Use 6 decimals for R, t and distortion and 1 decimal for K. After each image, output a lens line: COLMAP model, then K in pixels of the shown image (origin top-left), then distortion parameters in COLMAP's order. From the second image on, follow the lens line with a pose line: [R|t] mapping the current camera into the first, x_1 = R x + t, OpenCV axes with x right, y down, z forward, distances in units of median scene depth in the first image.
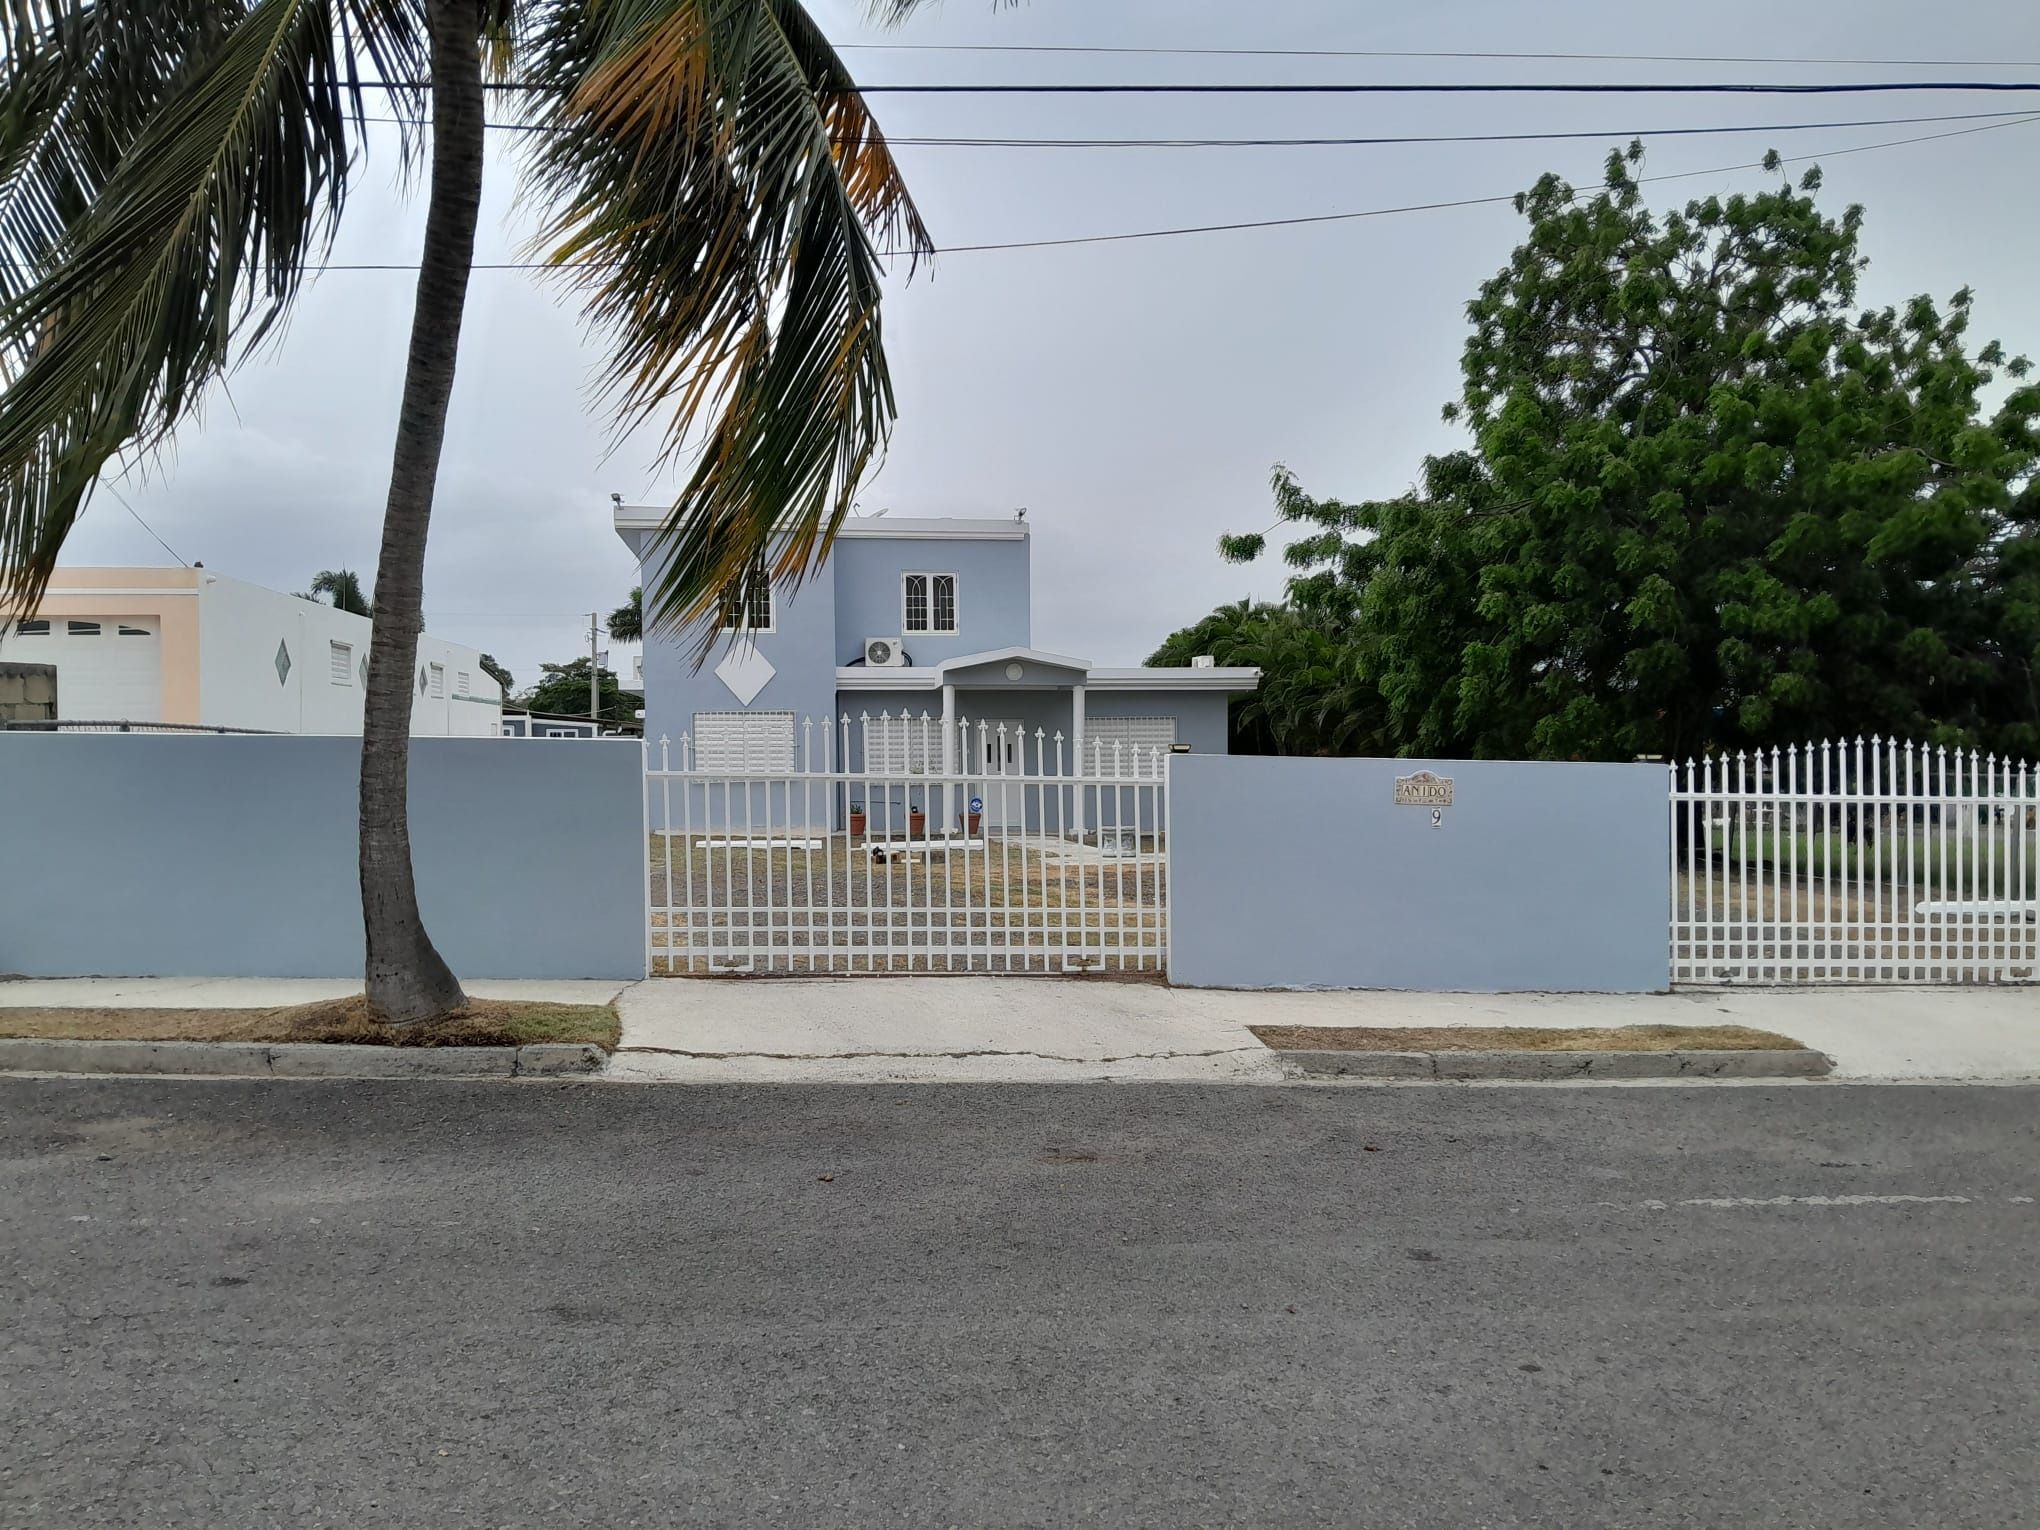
lens RADIAL K [[1432.6, 0, 1020.0], [0, 1432.6, 765.0], [0, 0, 1]] dist [0.000025, -0.000025]
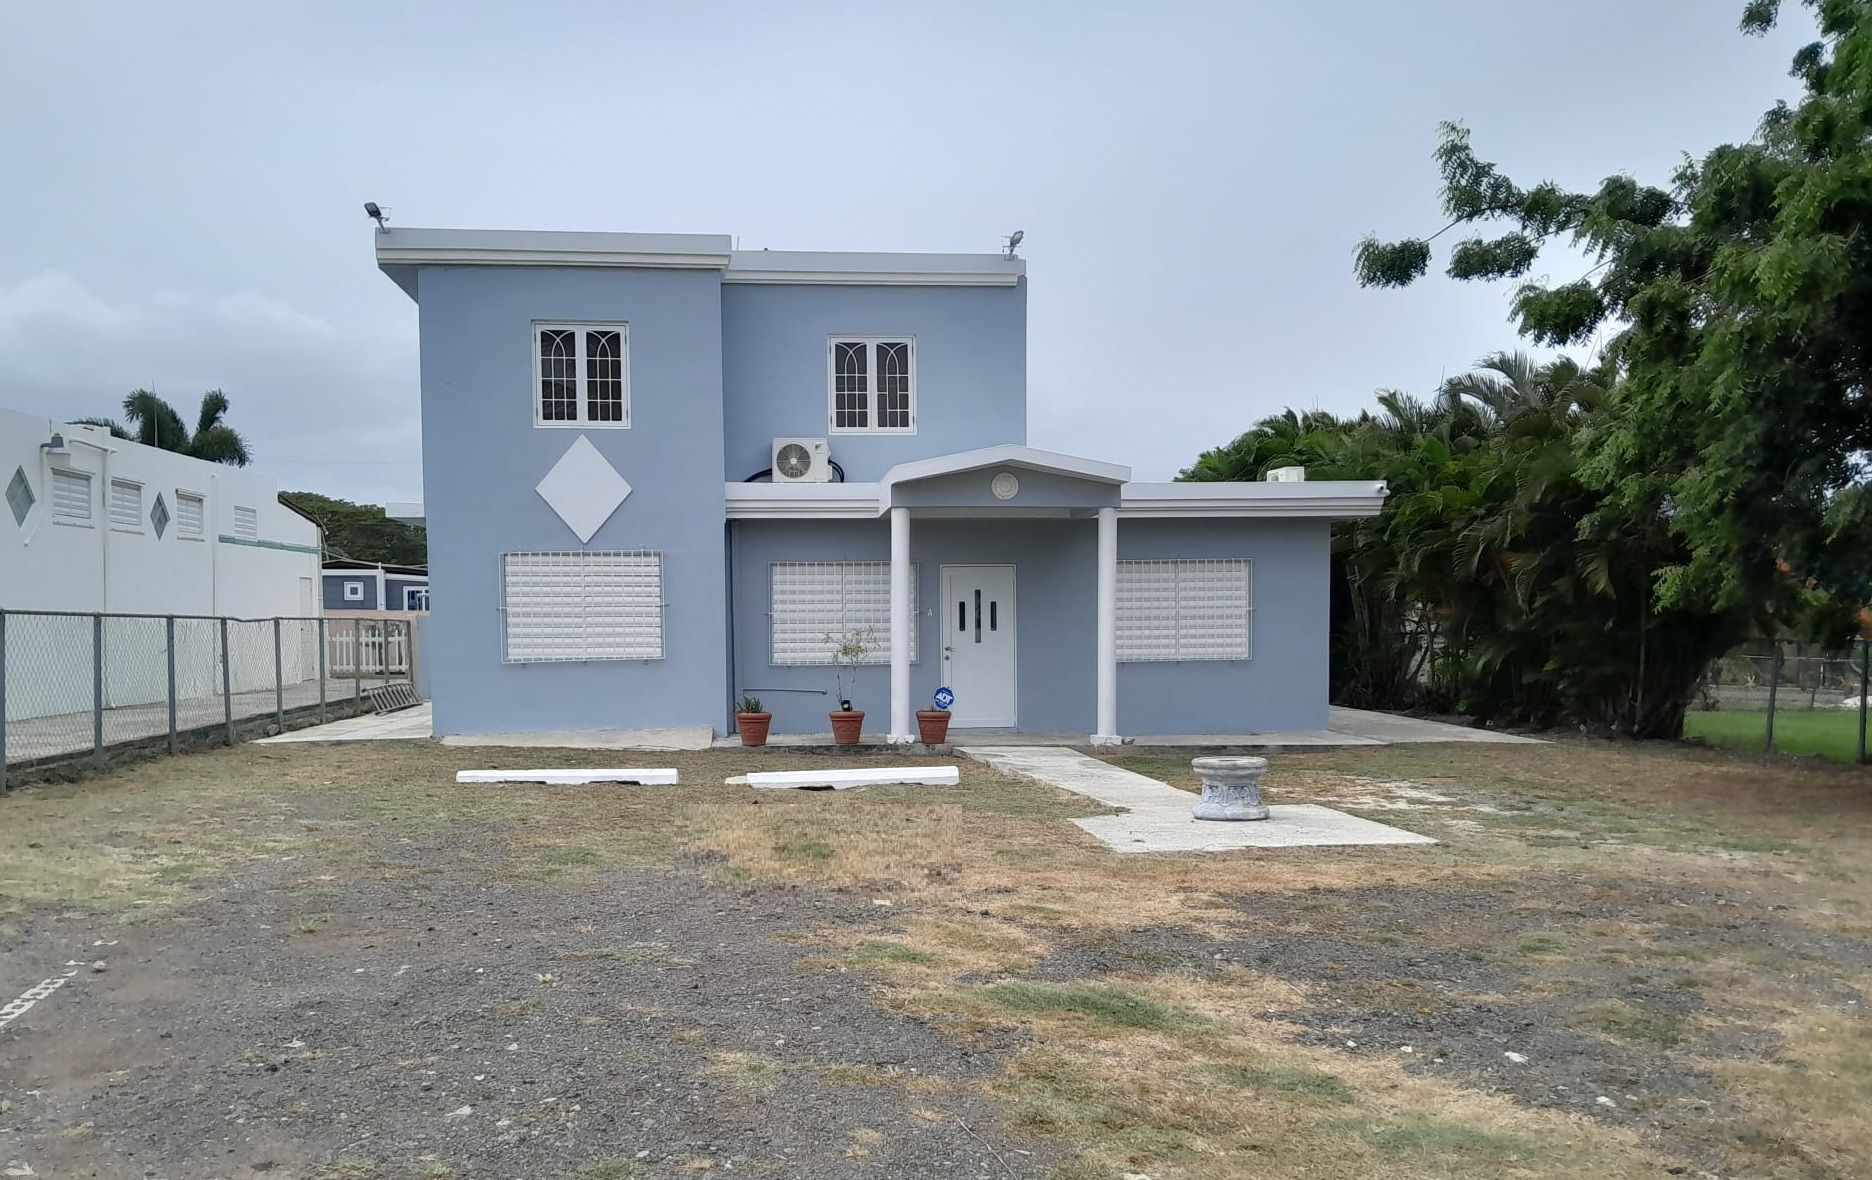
lens RADIAL K [[1580.8, 0, 936.0], [0, 1580.8, 590.0], [0, 0, 1]] dist [-0.243233, -0.000243]
pose [[0.999398, -0.002685, -0.034584, -0.009570], [0.001775, 0.999652, -0.026301, -0.001384], [0.034643, 0.026224, 0.999056, 0.294305]]
